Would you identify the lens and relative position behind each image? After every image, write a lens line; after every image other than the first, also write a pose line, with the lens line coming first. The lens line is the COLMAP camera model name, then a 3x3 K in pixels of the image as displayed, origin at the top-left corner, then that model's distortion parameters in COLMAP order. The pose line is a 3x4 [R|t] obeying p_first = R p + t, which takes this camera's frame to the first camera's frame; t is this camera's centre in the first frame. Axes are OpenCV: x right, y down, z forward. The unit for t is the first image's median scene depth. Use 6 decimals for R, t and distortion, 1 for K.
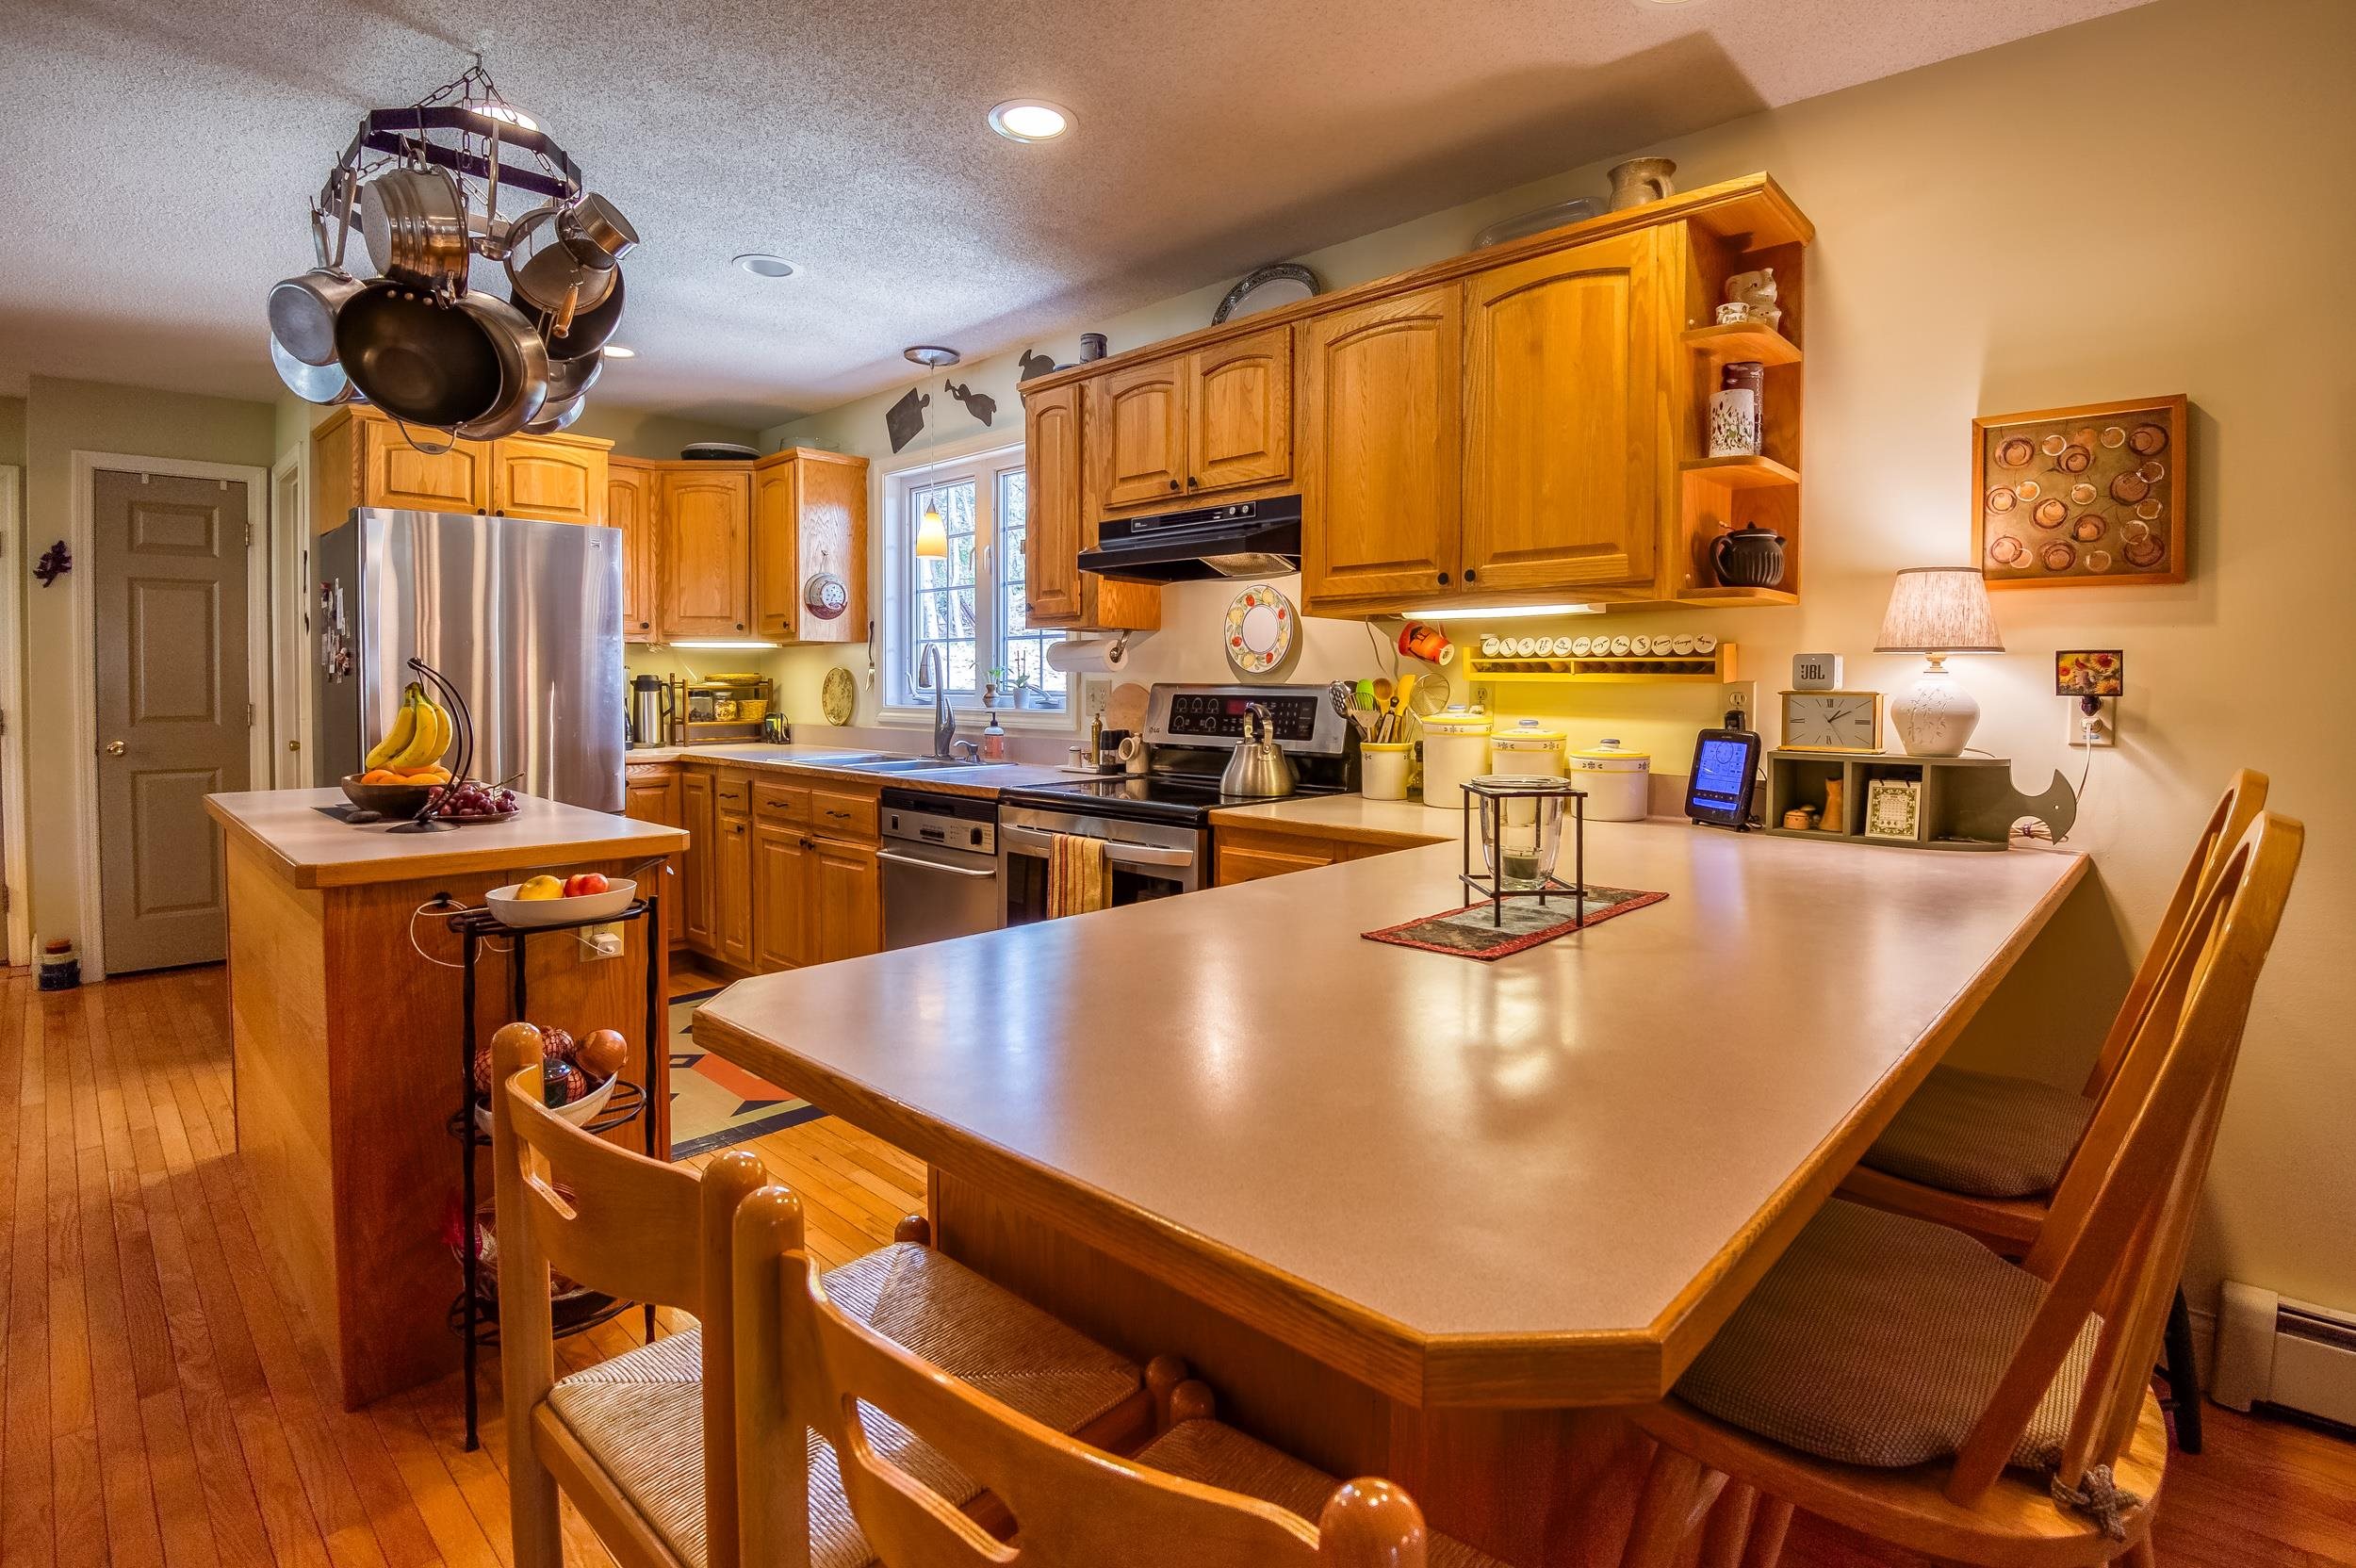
lens RADIAL K [[1117.7, 0, 1224.0], [0, 1117.7, 716.5], [0, 0, 1]] dist [-0.039699, -0.004596]
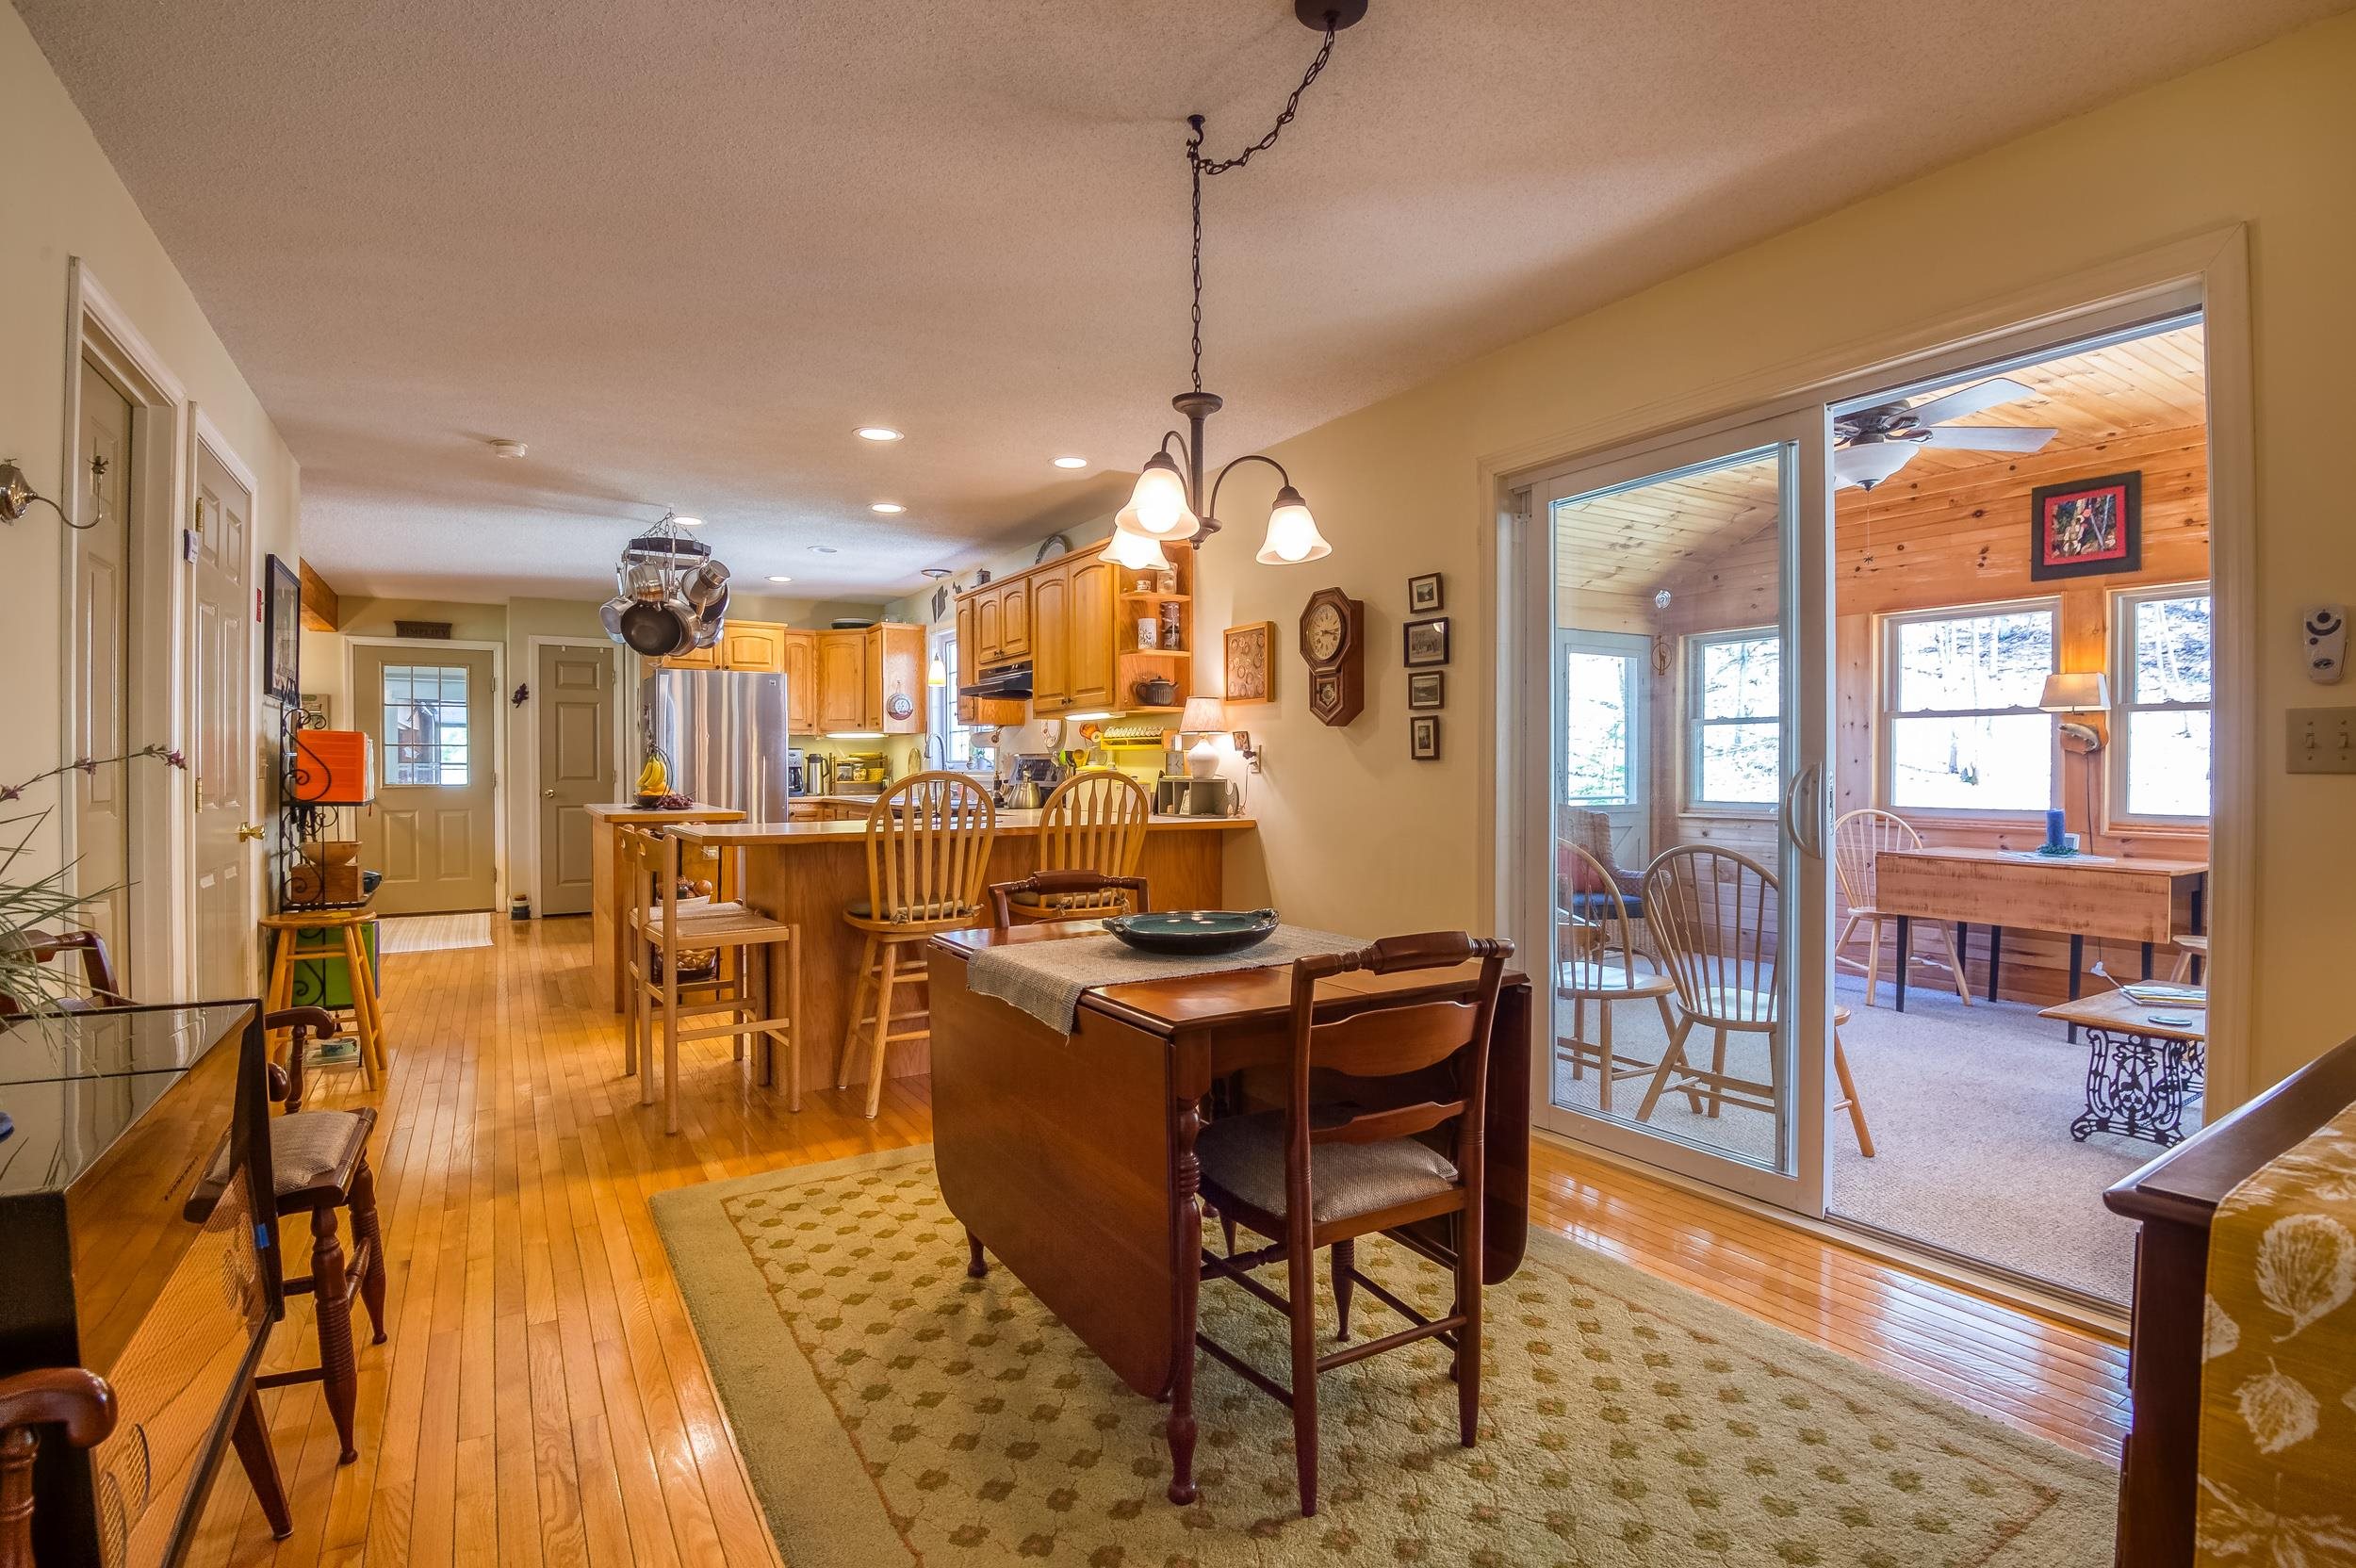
lens RADIAL K [[1117.7, 0, 1217.1], [0, 1117.7, 786.1], [0, 0, 1]] dist [-0.039699, -0.004596]
pose [[0.966811, -0.000508, -0.255494, 0.630397], [-0.002884, 0.999913, -0.012903, 0.040209], [0.255478, 0.013212, 0.966725, -0.612515]]
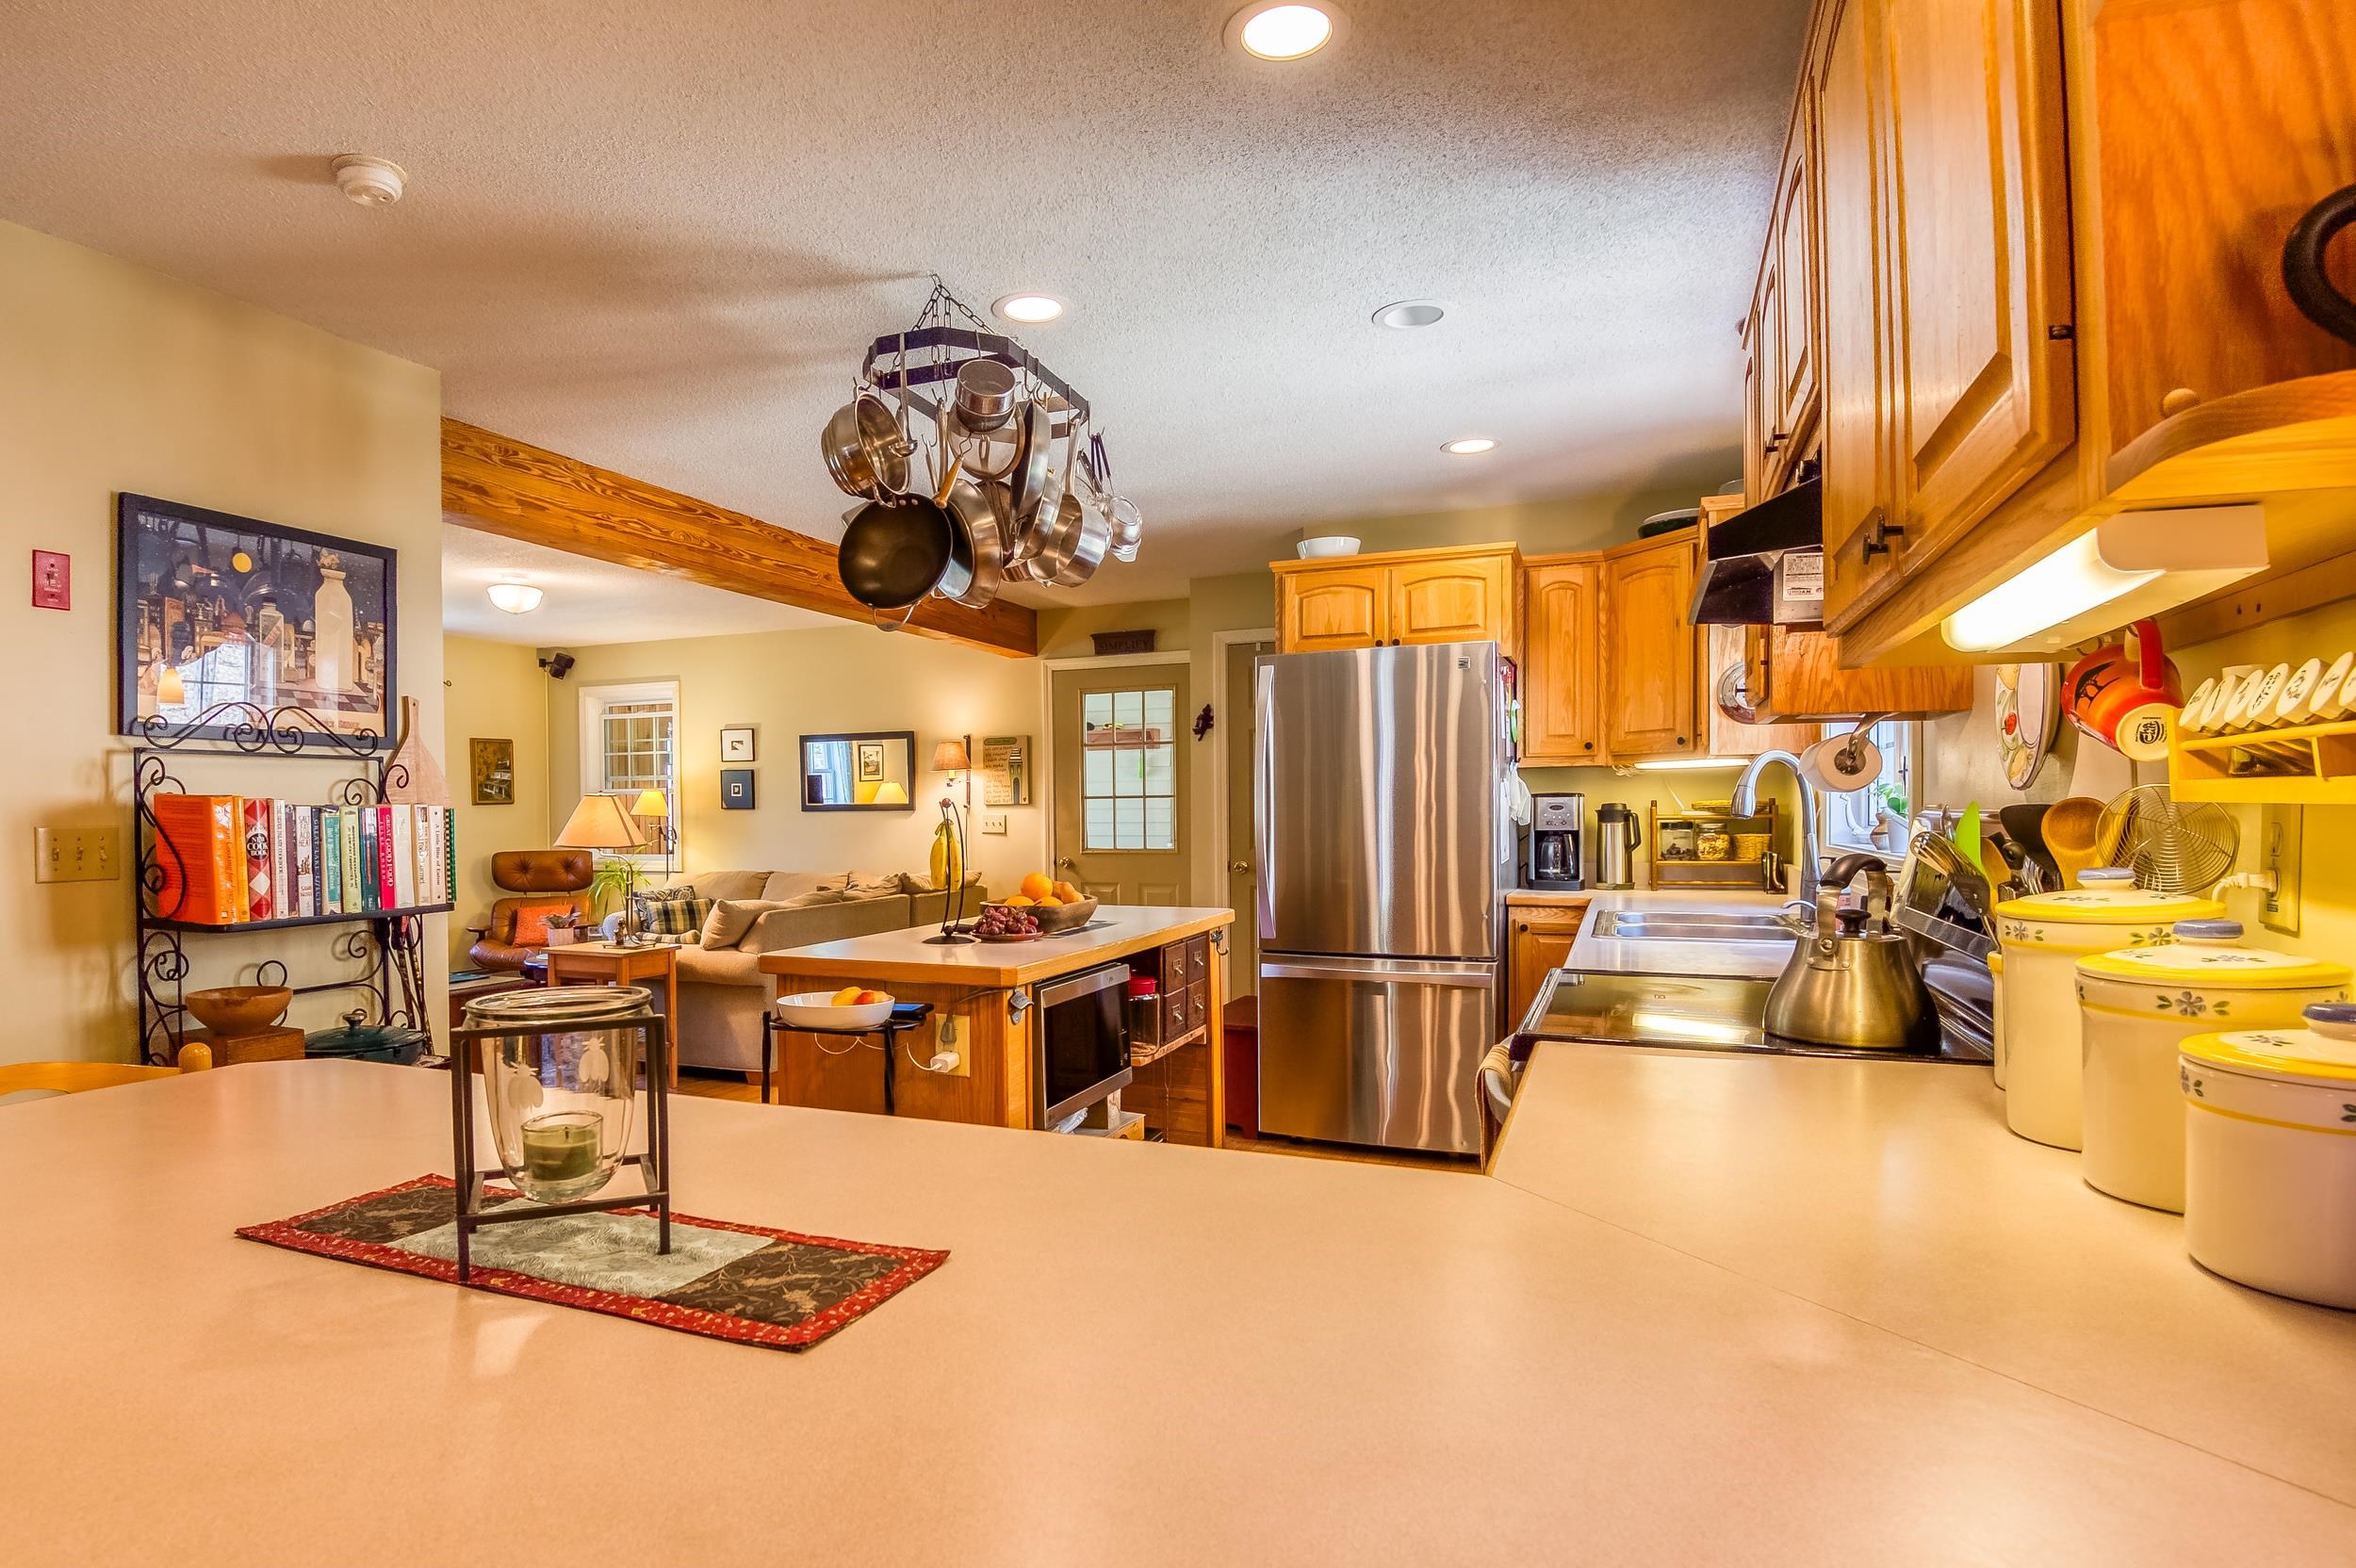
lens RADIAL K [[1273.3, 0, 1034.5], [0, 1273.3, 834.9], [0, 0, 1]] dist [-0.025851, -0.001721]
pose [[0.293853, 0.009451, -0.955804, 0.327424], [-0.019233, 0.999807, 0.003974, -0.010789], [0.955657, 0.017215, 0.293978, 0.354984]]
